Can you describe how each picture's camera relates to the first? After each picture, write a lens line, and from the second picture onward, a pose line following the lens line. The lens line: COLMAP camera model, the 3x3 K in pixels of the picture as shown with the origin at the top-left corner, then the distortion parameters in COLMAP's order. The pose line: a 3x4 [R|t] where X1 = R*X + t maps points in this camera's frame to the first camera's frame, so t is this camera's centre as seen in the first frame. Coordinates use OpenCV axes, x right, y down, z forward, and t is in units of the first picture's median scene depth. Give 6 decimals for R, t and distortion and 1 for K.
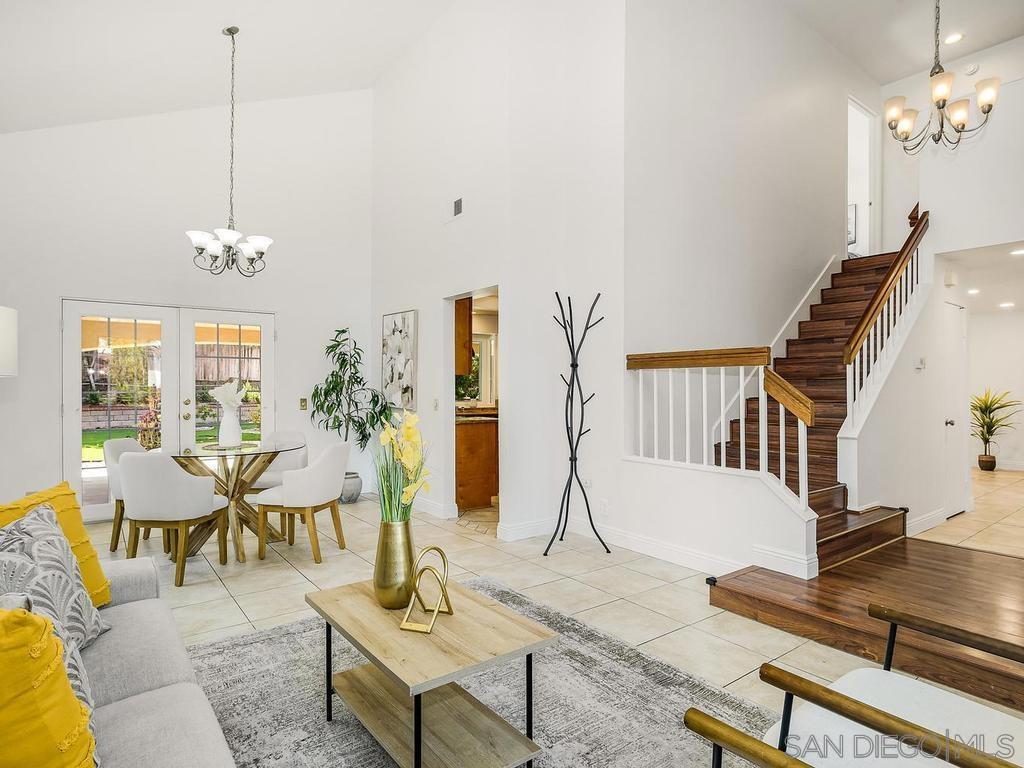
lens RADIAL K [[566.8, 0, 519.3], [0, 566.8, 392.4], [0, 0, 1]] dist [-0.003607, -0.000702]
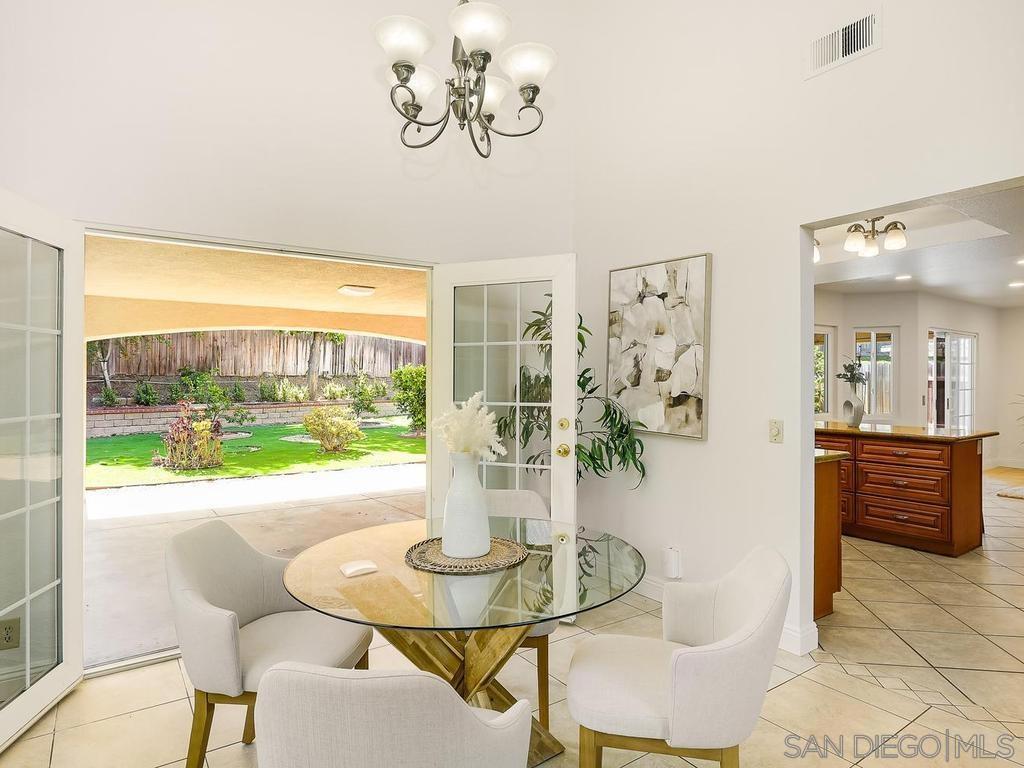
lens RADIAL K [[566.8, 0, 508.7], [0, 566.8, 379.1], [0, 0, 1]] dist [-0.003607, -0.000702]
pose [[0.999745, -0.003984, -0.022247, -0.346979], [0.003808, 0.999961, -0.007953, -0.020935], [0.022278, 0.007866, 0.999721, 0.433179]]
